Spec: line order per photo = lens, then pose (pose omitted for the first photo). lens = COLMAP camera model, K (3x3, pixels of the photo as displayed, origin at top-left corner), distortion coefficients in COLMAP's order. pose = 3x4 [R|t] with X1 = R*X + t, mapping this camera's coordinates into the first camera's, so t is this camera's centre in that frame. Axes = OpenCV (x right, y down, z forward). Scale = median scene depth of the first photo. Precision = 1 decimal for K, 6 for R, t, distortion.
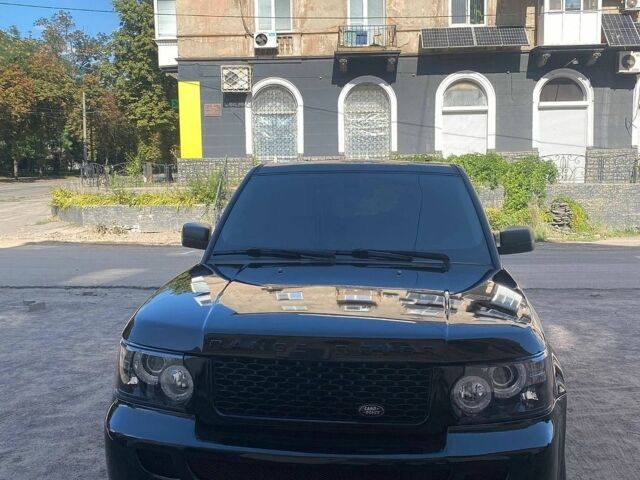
lens RADIAL K [[646.0, 0, 327.6], [0, 646.0, 251.1], [0, 0, 1]] dist [0.004597, -0.015690]
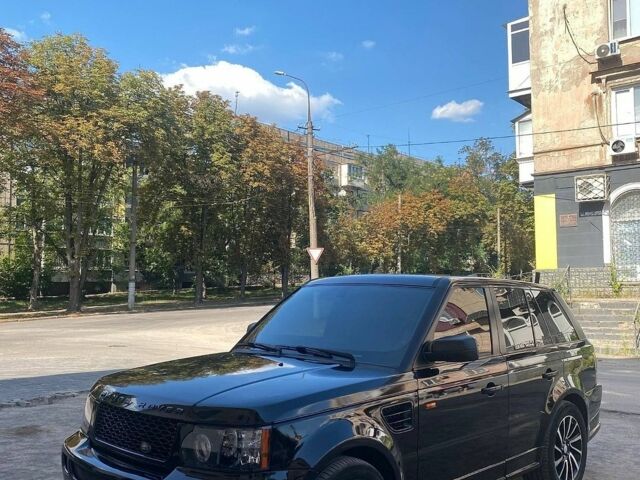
lens RADIAL K [[646.0, 0, 327.6], [0, 646.0, 251.1], [0, 0, 1]] dist [0.004597, -0.015690]
pose [[0.808726, -0.035579, -0.587109, 0.108260], [-0.064365, 0.986821, -0.148463, -0.000313], [0.584654, 0.157855, 0.795777, -0.000708]]
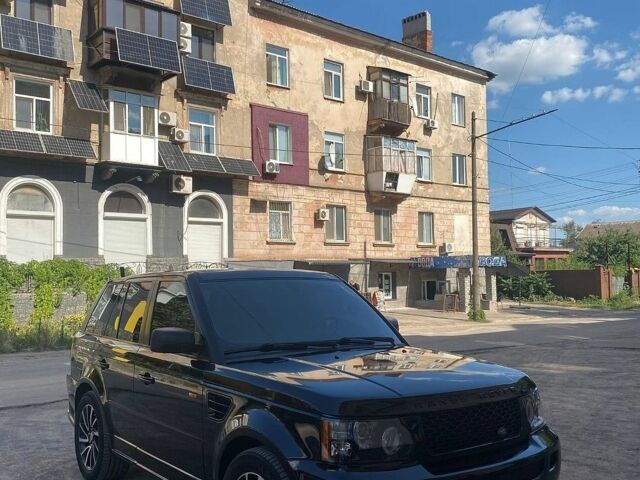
lens RADIAL K [[646.0, 0, 327.6], [0, 646.0, 251.1], [0, 0, 1]] dist [0.004597, -0.015690]
pose [[0.717571, 0.029279, 0.695870, -0.109596], [0.084687, 0.988035, -0.128899, -0.001258], [-0.691318, 0.151425, 0.706506, 0.011435]]
